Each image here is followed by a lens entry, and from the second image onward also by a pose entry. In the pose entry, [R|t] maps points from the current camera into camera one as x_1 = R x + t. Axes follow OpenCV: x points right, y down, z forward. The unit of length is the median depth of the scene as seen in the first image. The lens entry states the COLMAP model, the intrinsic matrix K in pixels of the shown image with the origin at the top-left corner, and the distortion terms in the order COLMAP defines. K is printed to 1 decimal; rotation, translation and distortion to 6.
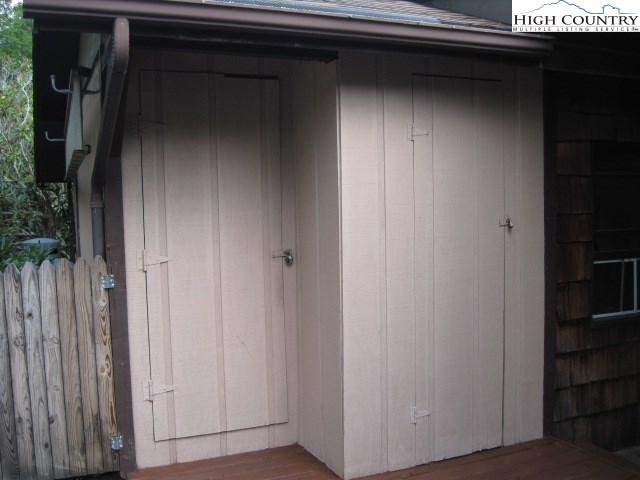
lens RADIAL K [[647.9, 0, 318.4], [0, 647.9, 243.6], [0, 0, 1]] dist [-0.112309, 0.000000]
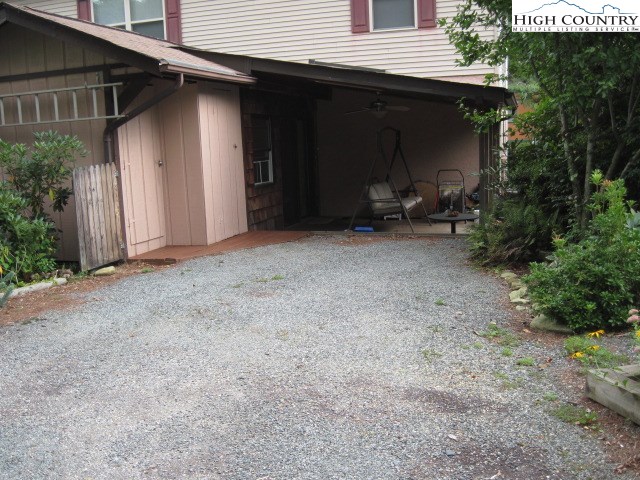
lens RADIAL K [[647.9, 0, 322.4], [0, 647.9, 239.7], [0, 0, 1]] dist [-0.112309, 0.000000]
pose [[0.650554, -0.124540, 0.749179, -1.358078], [0.081568, 0.992215, 0.094112, 0.117989], [-0.755067, -0.000116, 0.655647, -0.902028]]
